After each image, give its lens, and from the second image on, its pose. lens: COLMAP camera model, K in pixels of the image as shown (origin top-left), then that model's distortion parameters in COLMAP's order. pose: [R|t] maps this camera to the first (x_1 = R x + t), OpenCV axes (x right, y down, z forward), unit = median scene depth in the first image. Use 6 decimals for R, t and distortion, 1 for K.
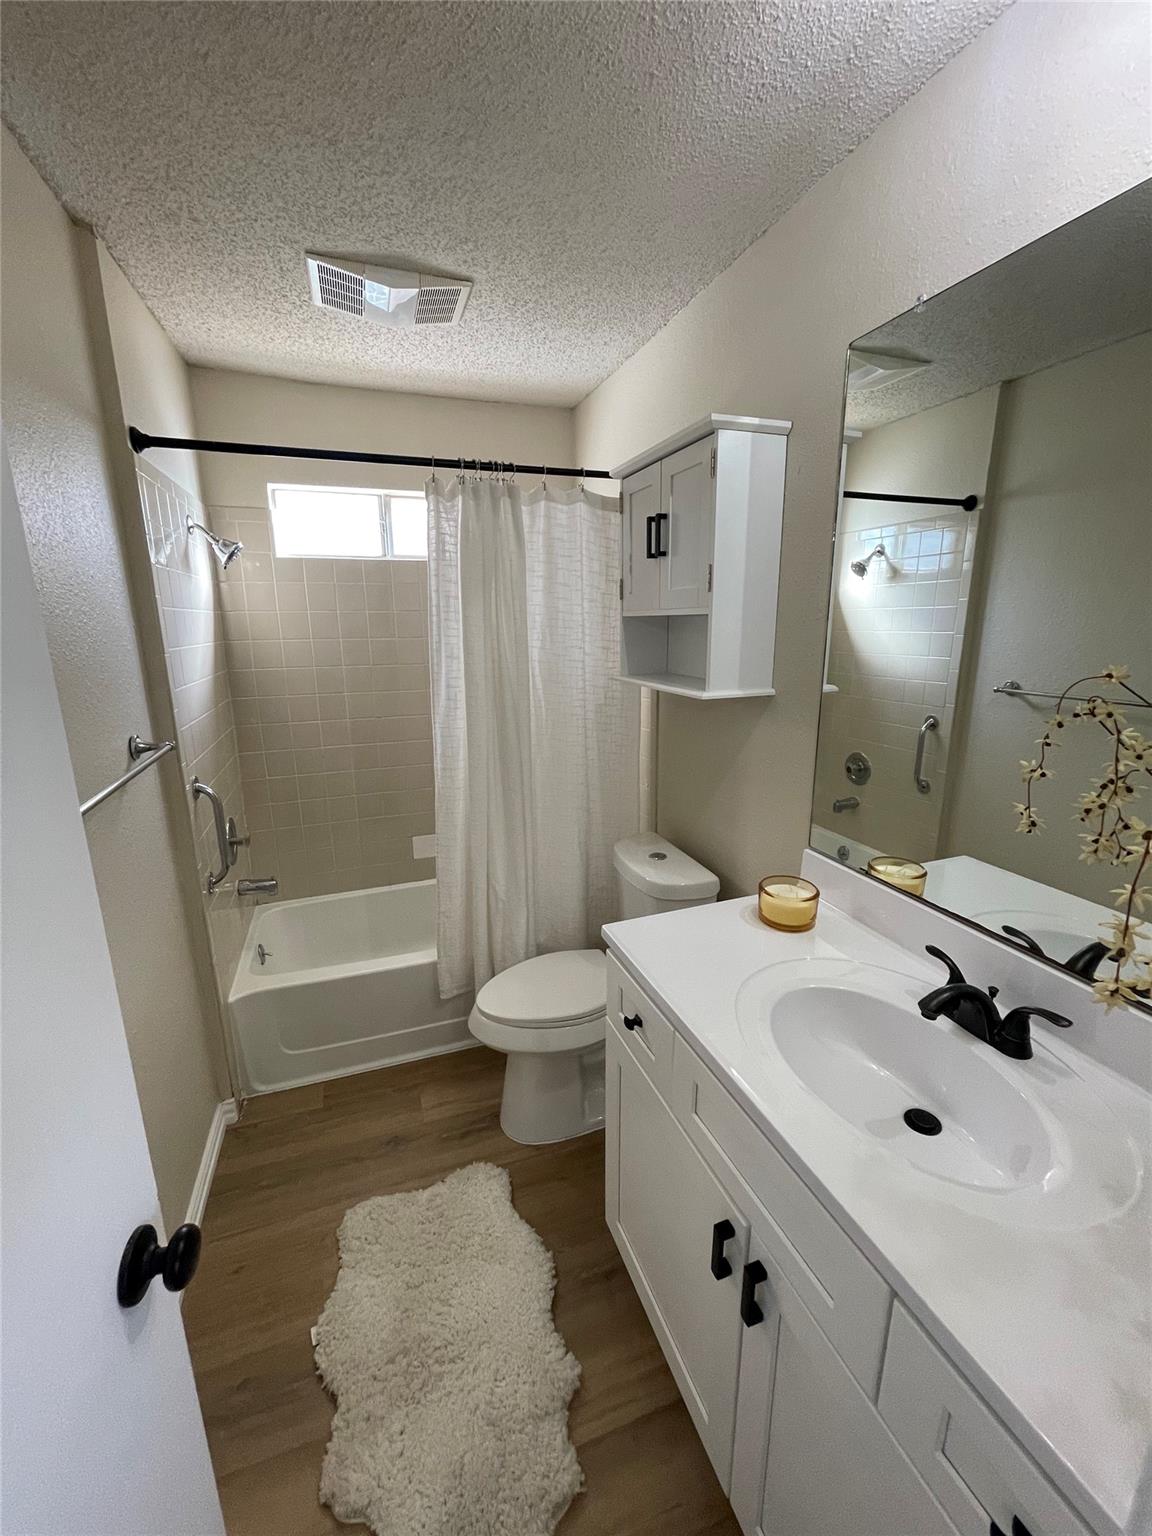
lens RADIAL K [[616.2, 0, 577.7], [0, 616.2, 764.5], [0, 0, 1]] dist [-0.004402, 0.000368]
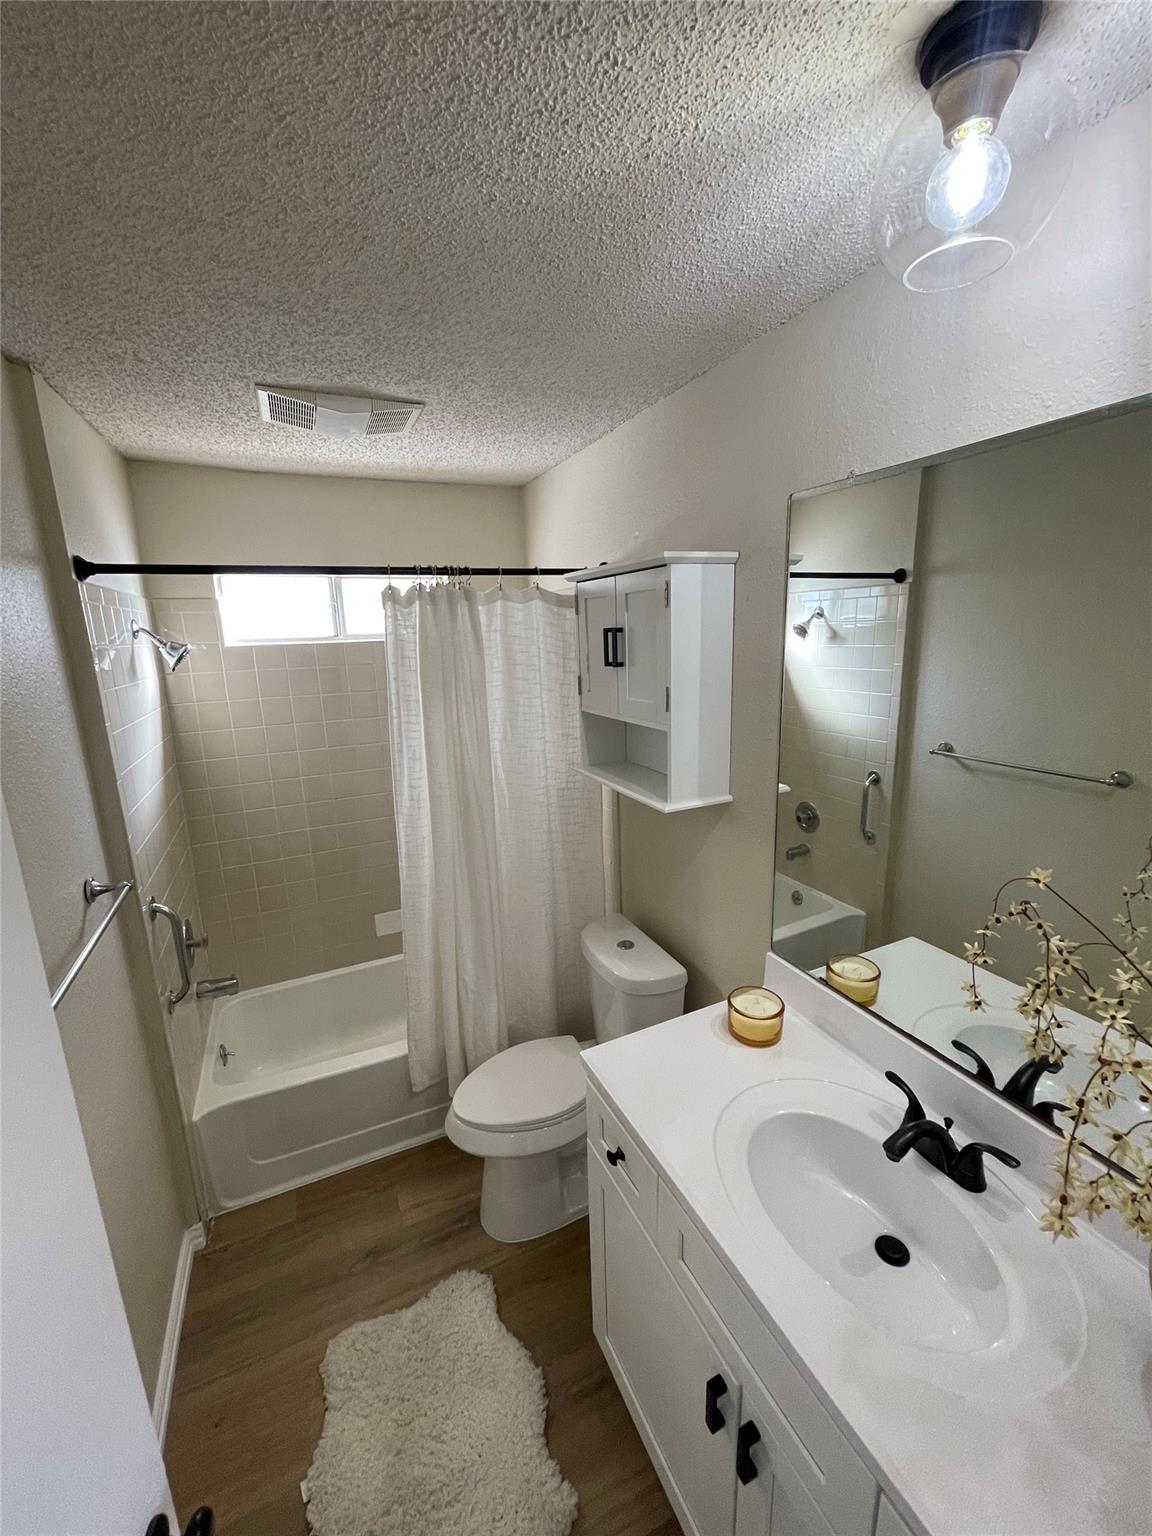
lens RADIAL K [[616.2, 0, 577.6], [0, 616.2, 768.6], [0, 0, 1]] dist [-0.004402, 0.000368]
pose [[0.996300, -0.039542, 0.076313, -0.018951], [0.040777, 0.999060, -0.014688, -0.153525], [-0.075661, 0.017745, 0.996976, -0.023135]]
